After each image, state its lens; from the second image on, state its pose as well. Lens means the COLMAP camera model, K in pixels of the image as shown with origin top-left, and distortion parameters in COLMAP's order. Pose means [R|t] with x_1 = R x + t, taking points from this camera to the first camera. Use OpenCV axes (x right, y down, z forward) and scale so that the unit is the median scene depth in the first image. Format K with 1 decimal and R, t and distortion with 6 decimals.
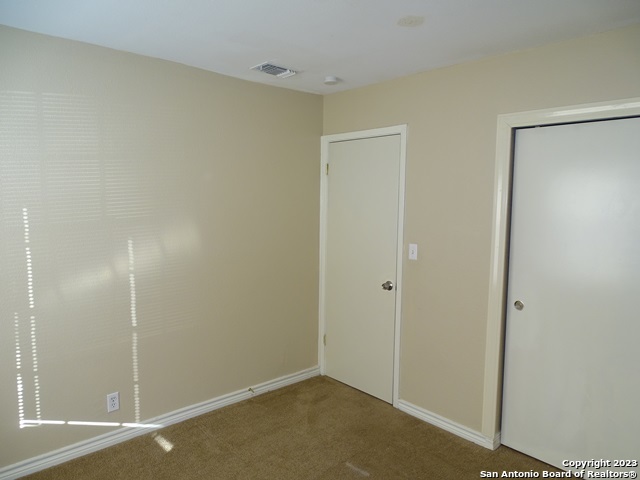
lens RADIAL K [[460.7, 0, 319.8], [0, 460.7, 240.3], [0, 0, 1]] dist [0.000531, 0.001747]
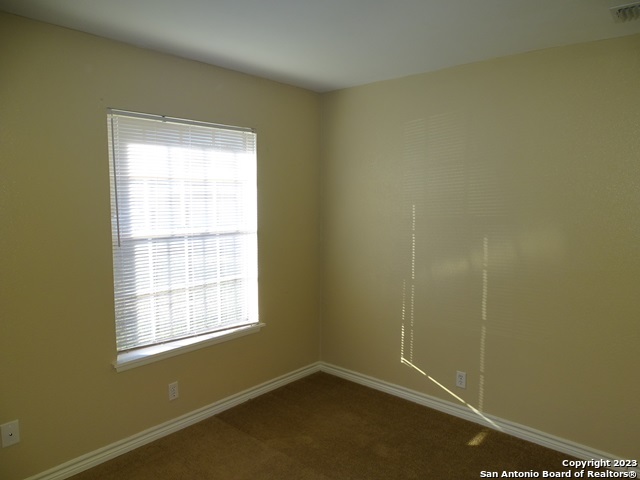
lens RADIAL K [[460.7, 0, 320.1], [0, 460.7, 243.5], [0, 0, 1]] dist [0.000531, 0.001747]
pose [[0.095888, 0.097863, -0.990570, 0.594691], [-0.097559, 0.991288, 0.088490, -0.043033], [0.990600, 0.088154, 0.104600, 0.510536]]
